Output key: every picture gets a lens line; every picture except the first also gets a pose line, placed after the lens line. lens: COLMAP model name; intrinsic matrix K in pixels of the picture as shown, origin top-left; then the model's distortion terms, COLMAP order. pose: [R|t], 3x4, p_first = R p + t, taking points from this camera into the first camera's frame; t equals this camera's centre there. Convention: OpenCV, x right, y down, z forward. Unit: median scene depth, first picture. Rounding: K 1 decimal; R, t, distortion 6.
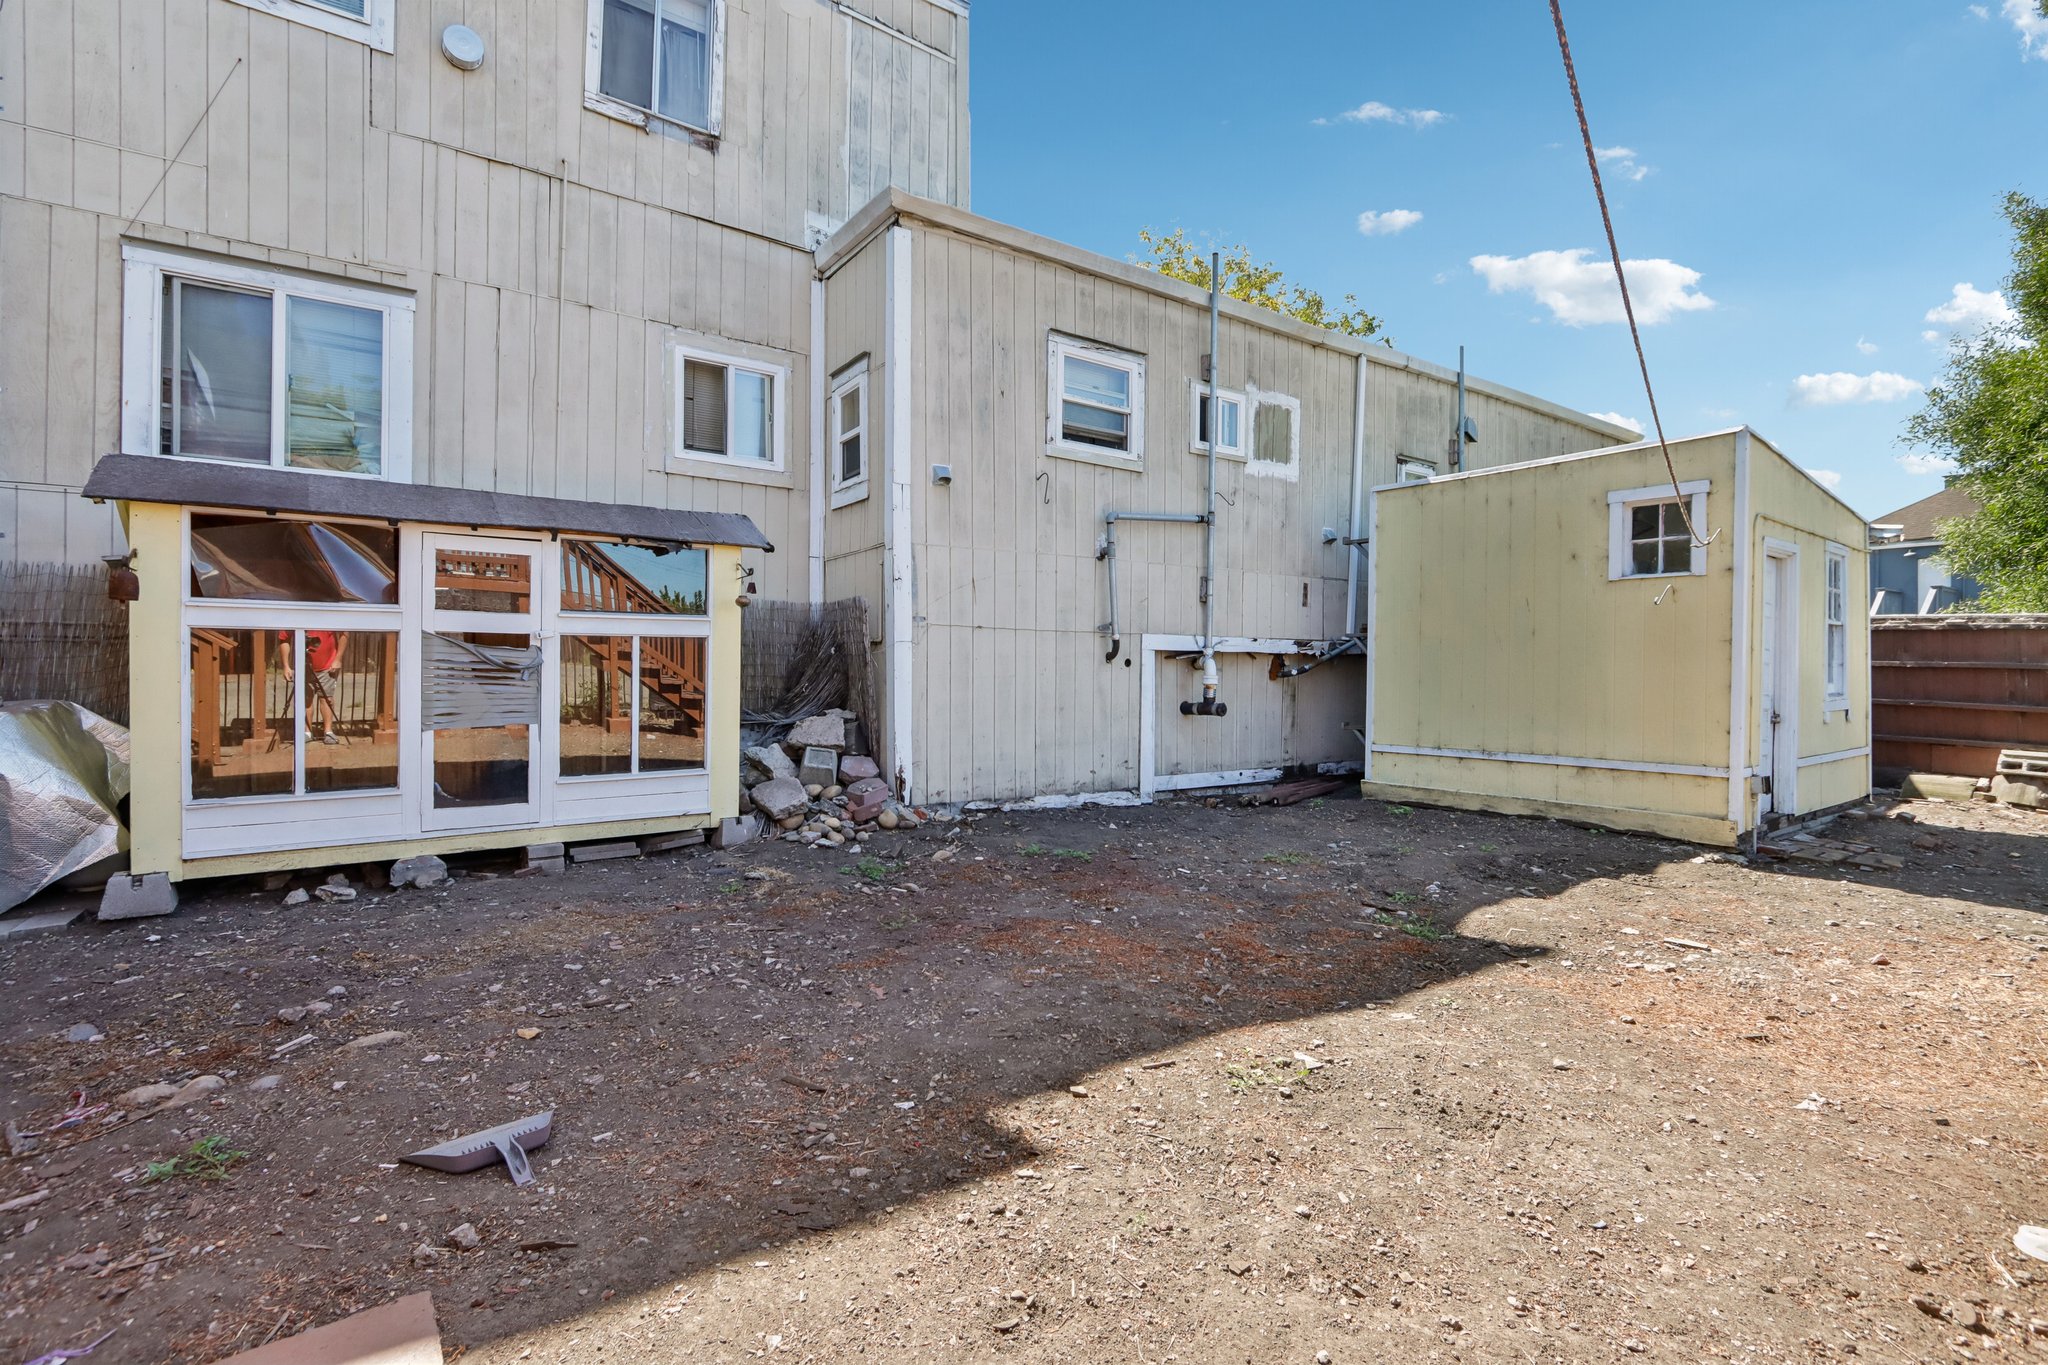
lens RADIAL K [[941.8, 0, 1054.4], [0, 941.8, 669.8], [0, 0, 1]] dist [-0.015136, 0.001337]
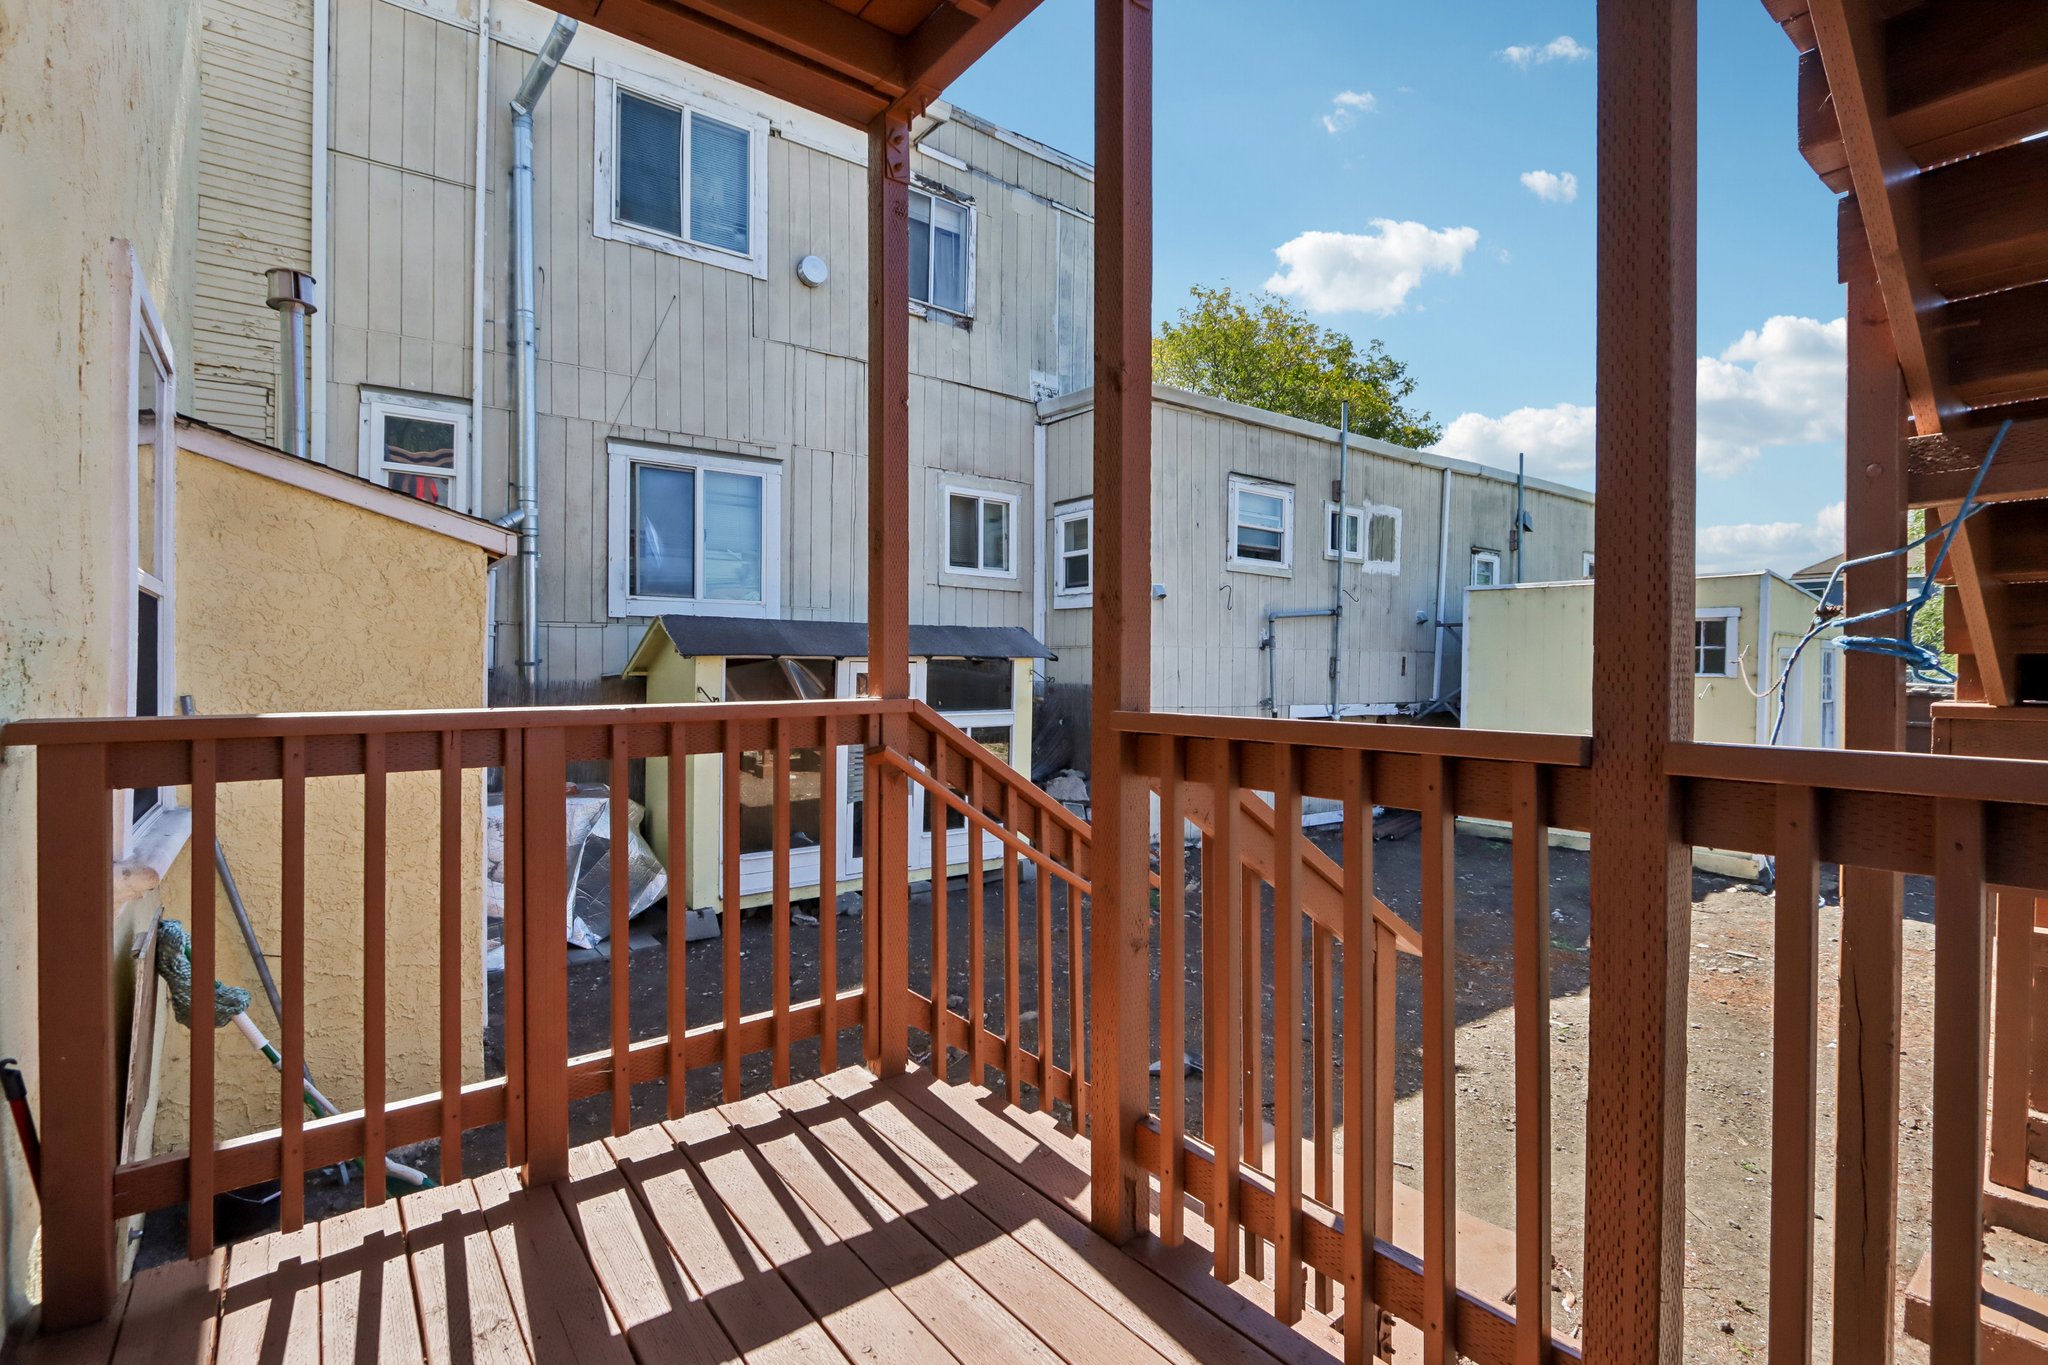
lens RADIAL K [[941.8, 0, 1054.4], [0, 941.8, 669.8], [0, 0, 1]] dist [-0.015136, 0.001337]
pose [[0.999818, 0.005361, 0.018305, -0.256730], [-0.005450, 0.999974, 0.004800, -0.093350], [-0.018278, -0.004899, 0.999821, -0.271527]]
